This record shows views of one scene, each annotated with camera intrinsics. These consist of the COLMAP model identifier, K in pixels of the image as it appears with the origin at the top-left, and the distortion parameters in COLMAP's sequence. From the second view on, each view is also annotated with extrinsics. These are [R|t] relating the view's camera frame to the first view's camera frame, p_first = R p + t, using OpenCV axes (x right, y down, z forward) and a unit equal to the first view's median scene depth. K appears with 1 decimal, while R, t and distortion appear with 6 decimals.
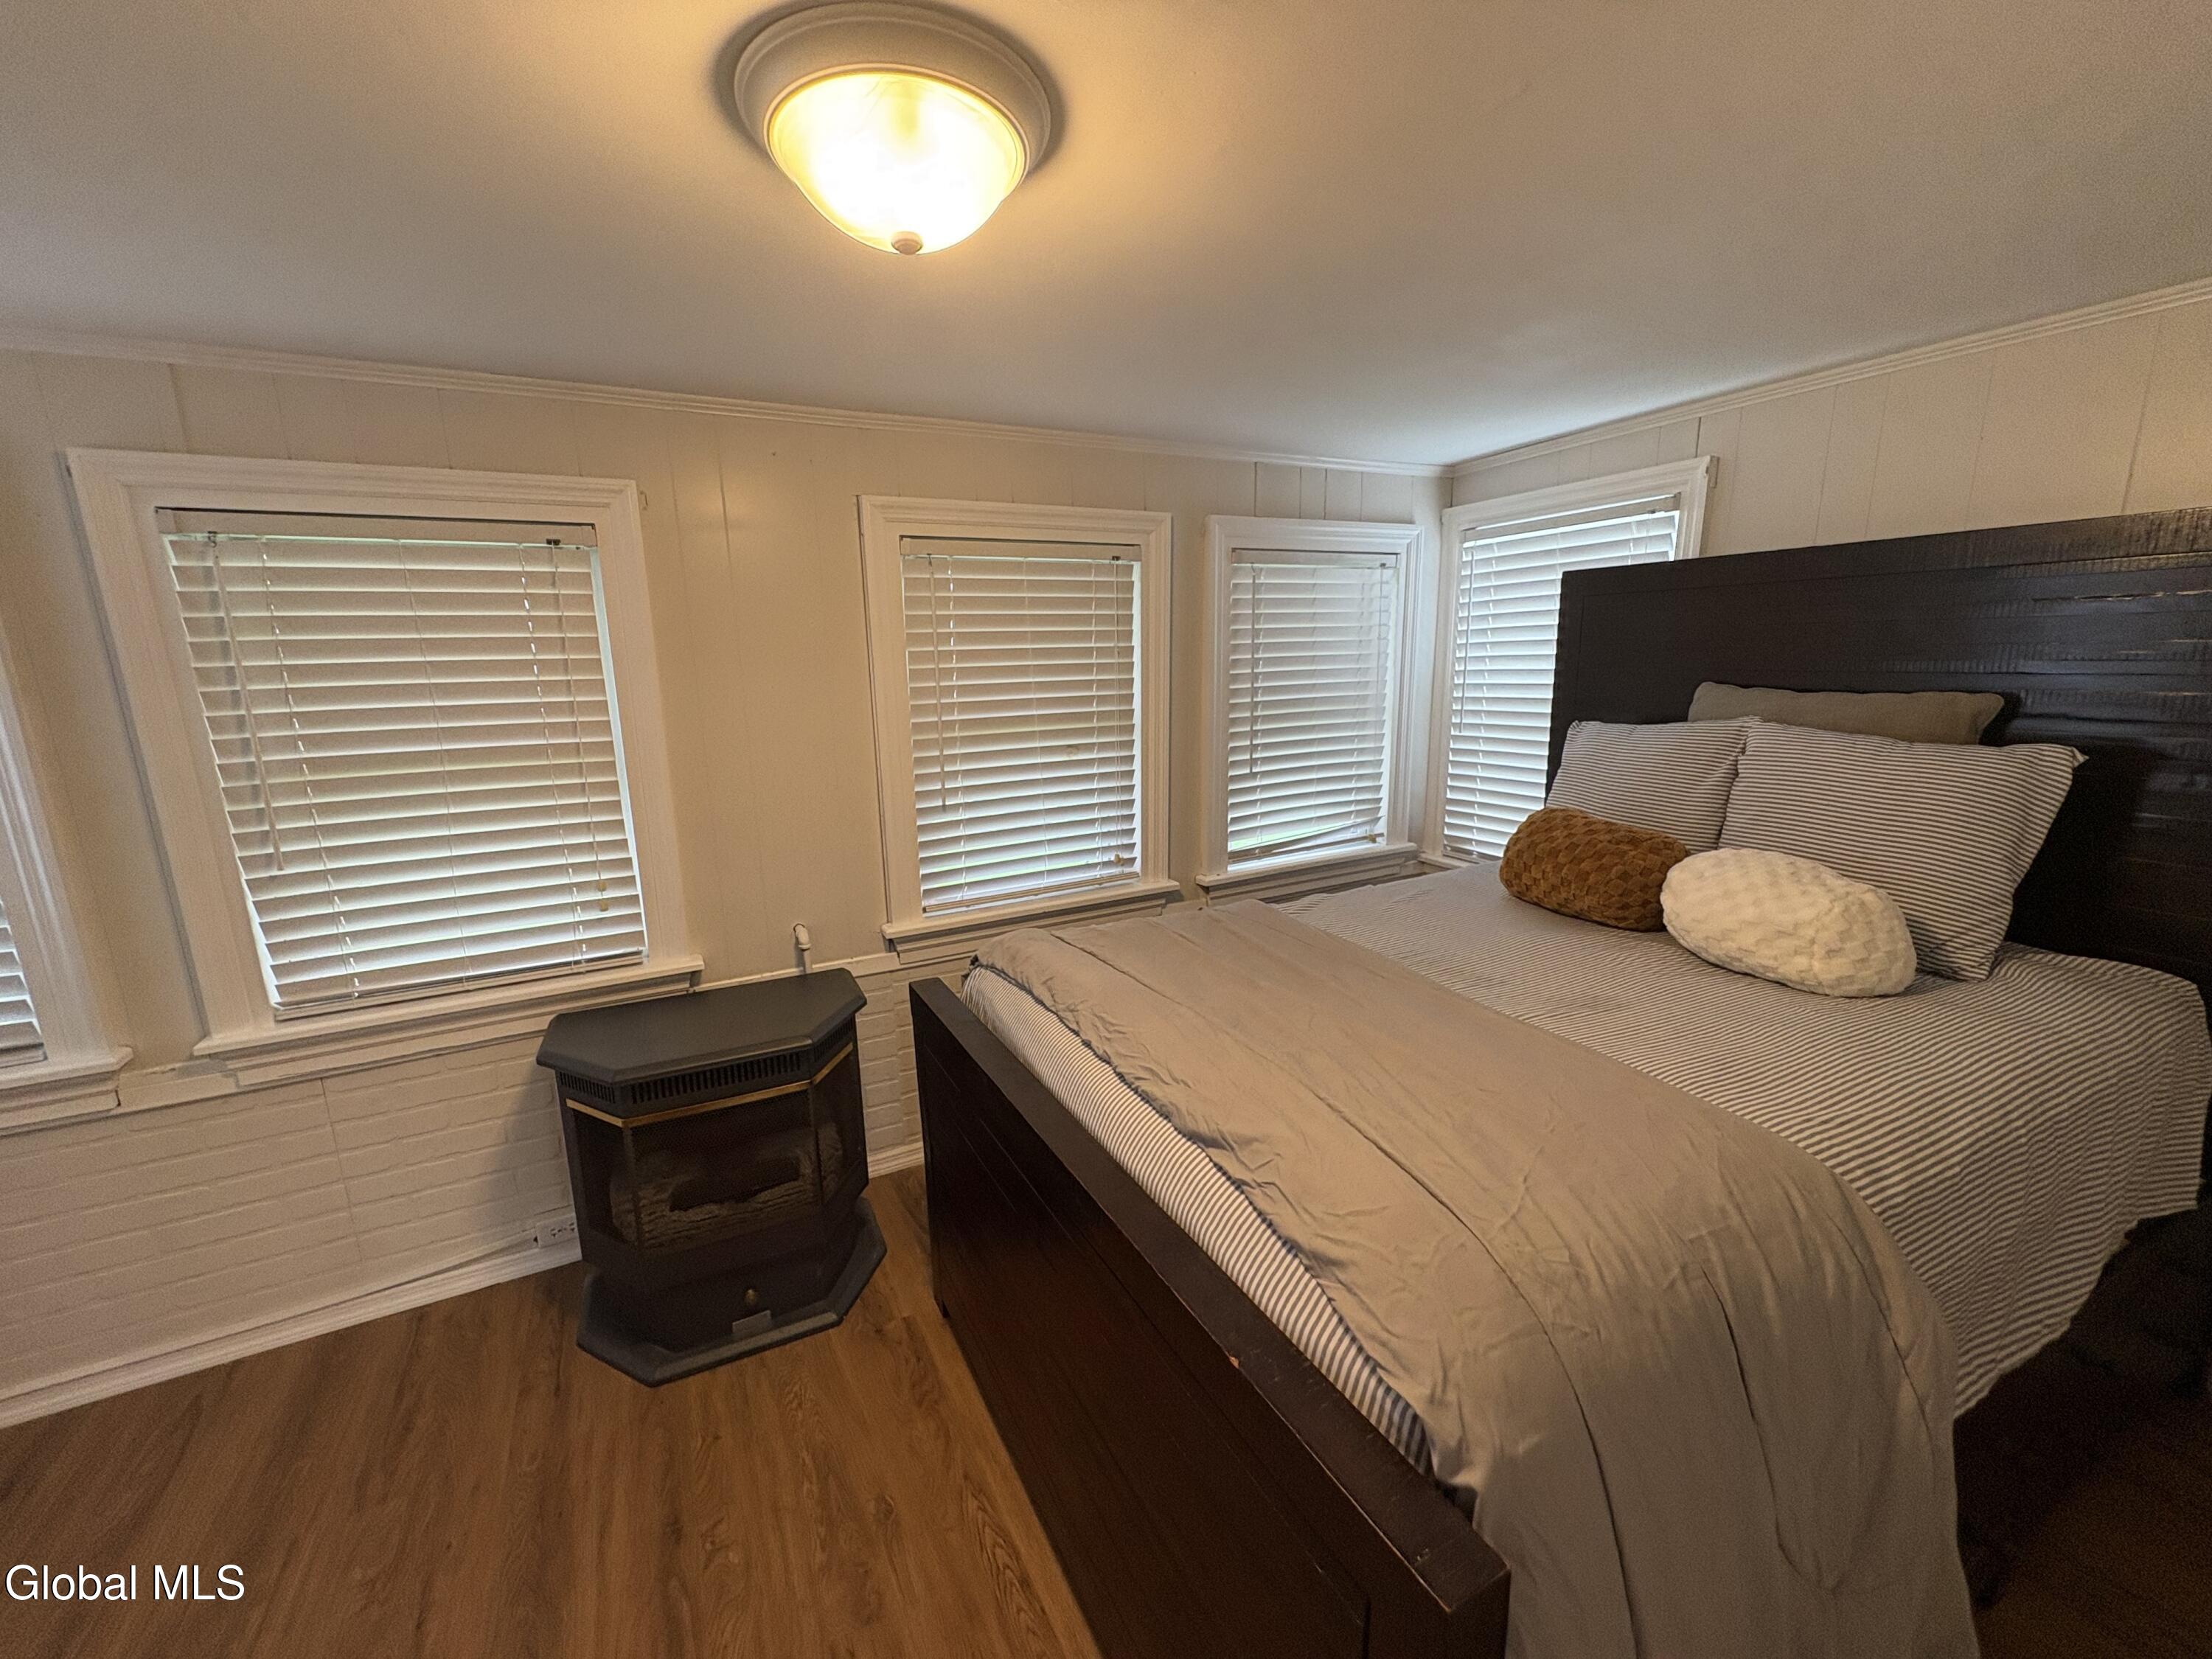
lens RADIAL K [[878.2, 0, 1106.3], [0, 878.2, 838.0], [0, 0, 1]] dist [0.000154, 0.000613]
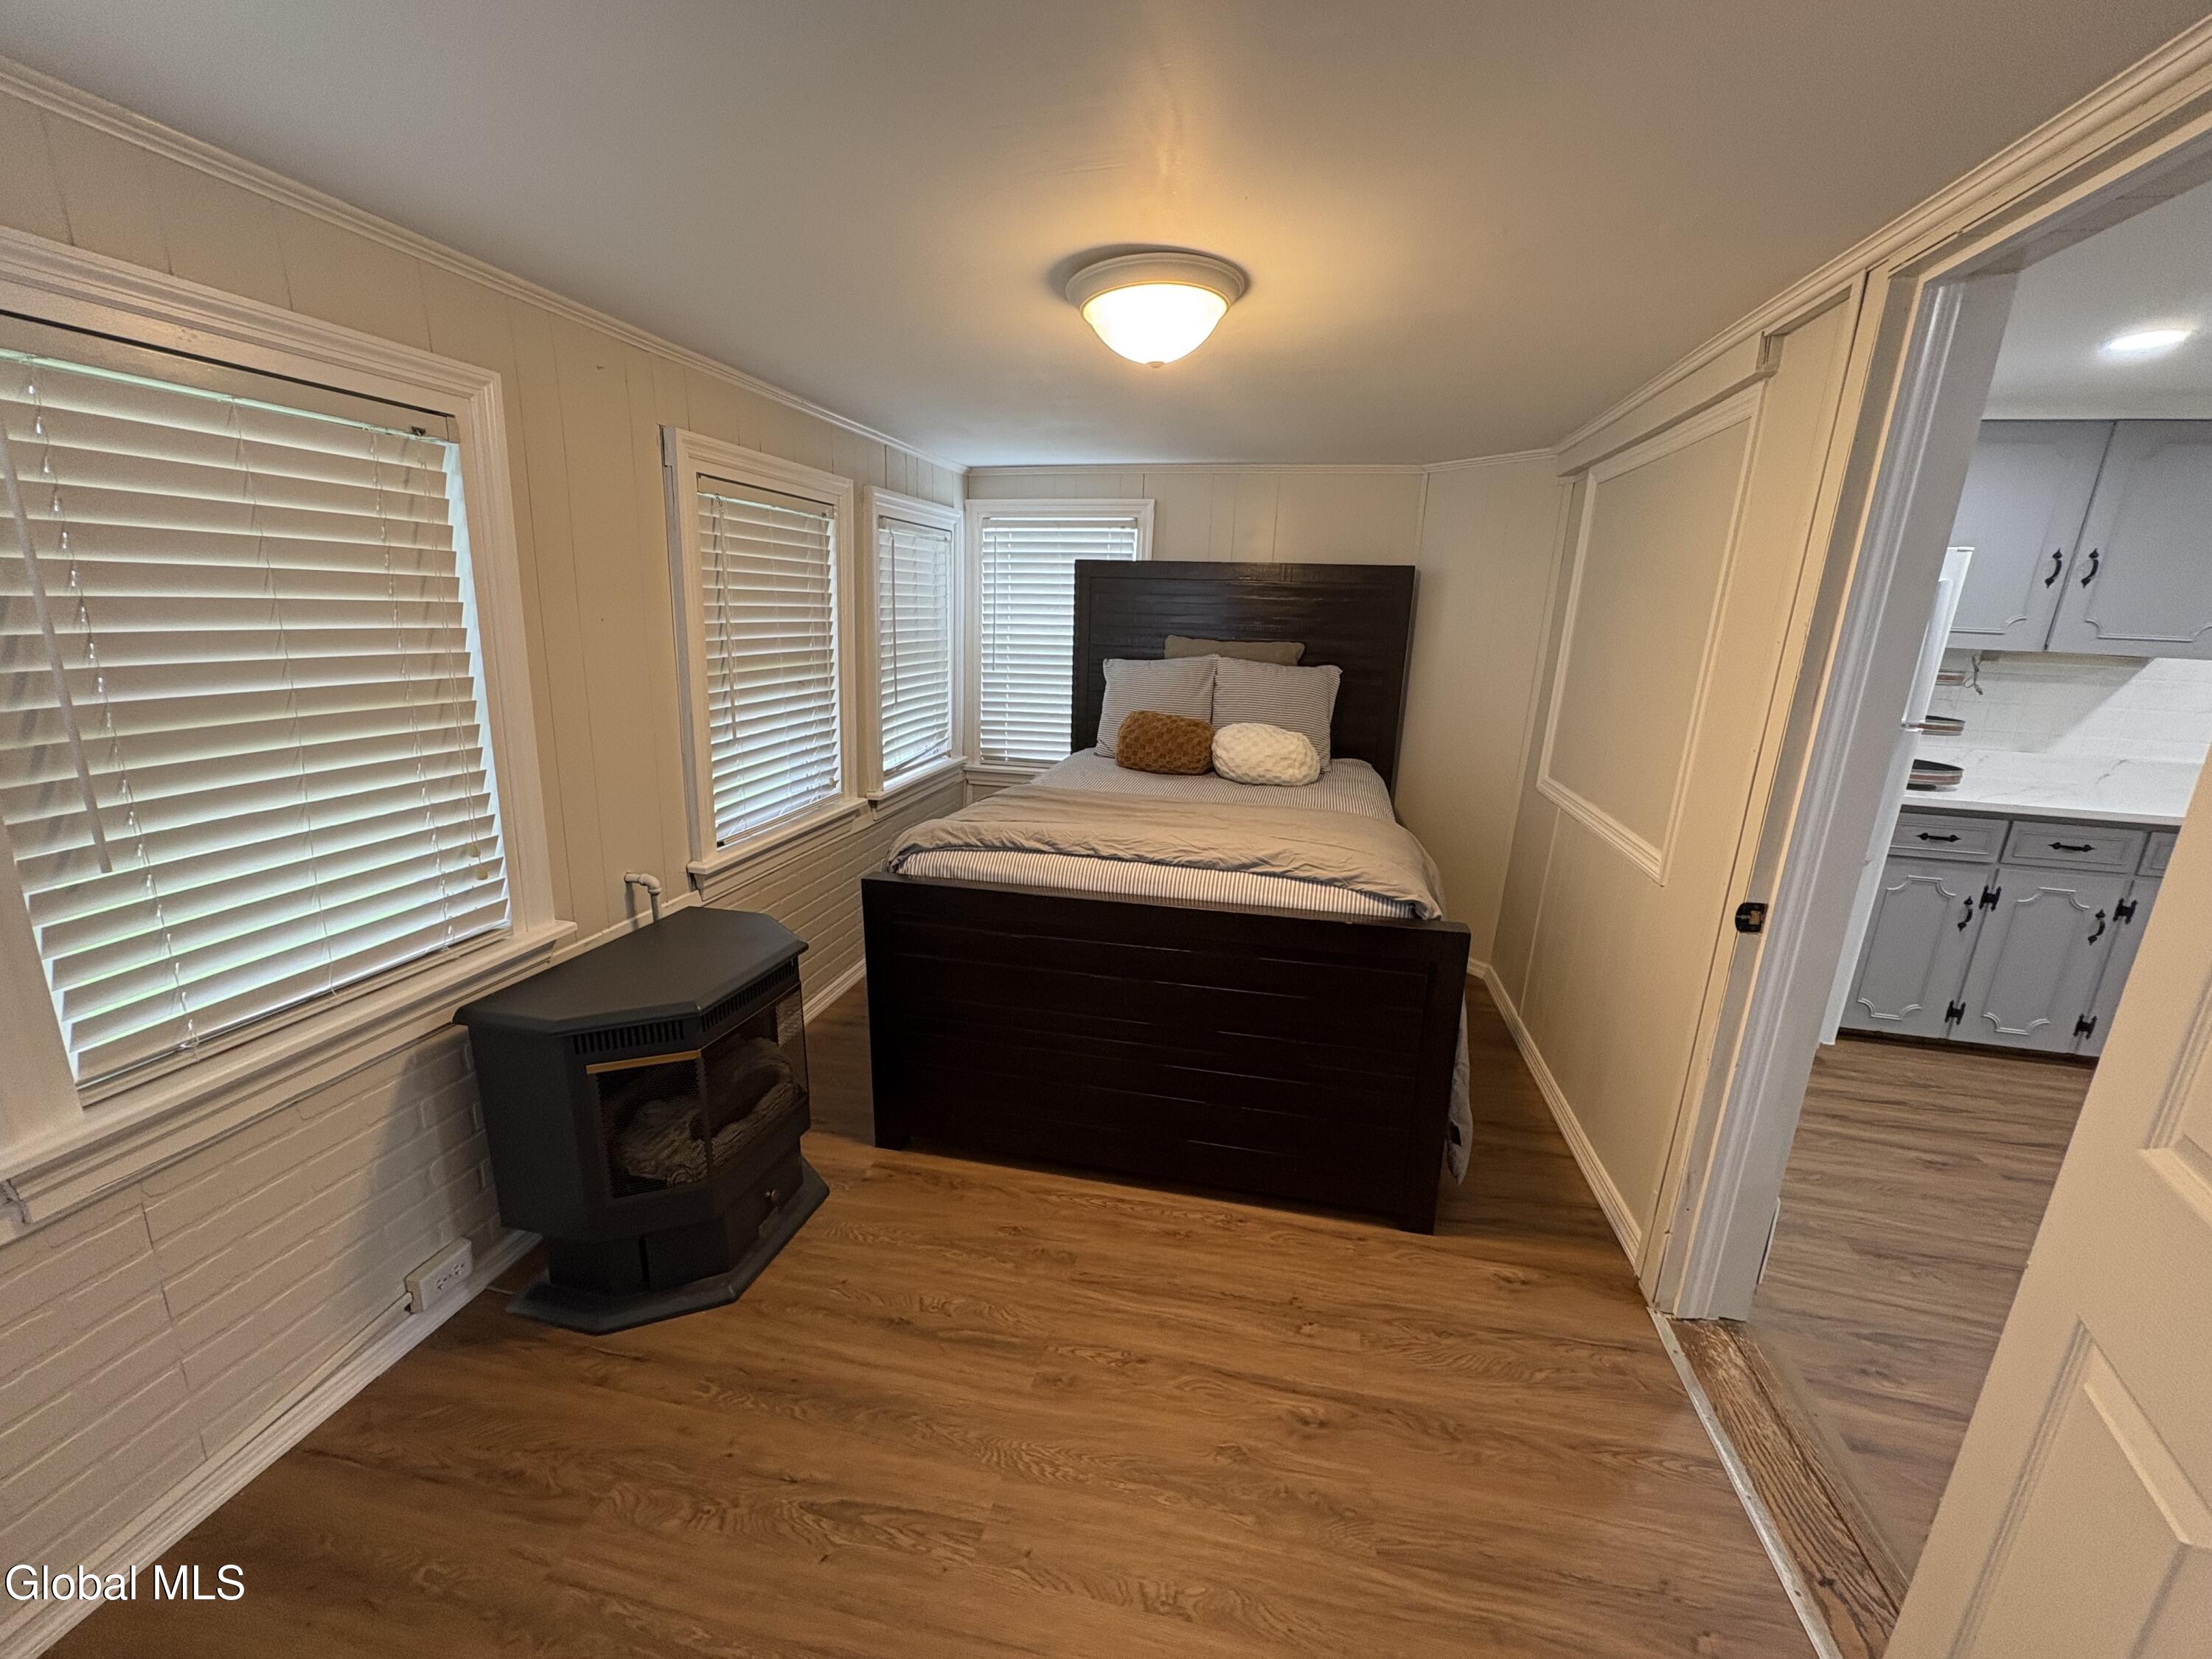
lens RADIAL K [[878.2, 0, 1106.2], [0, 878.2, 840.6], [0, 0, 1]] dist [0.000154, 0.000613]
pose [[0.639617, -0.154798, 0.752946, -0.754076], [0.114988, 0.987760, 0.105392, 0.023733], [-0.760045, 0.019169, 0.649588, -0.012546]]
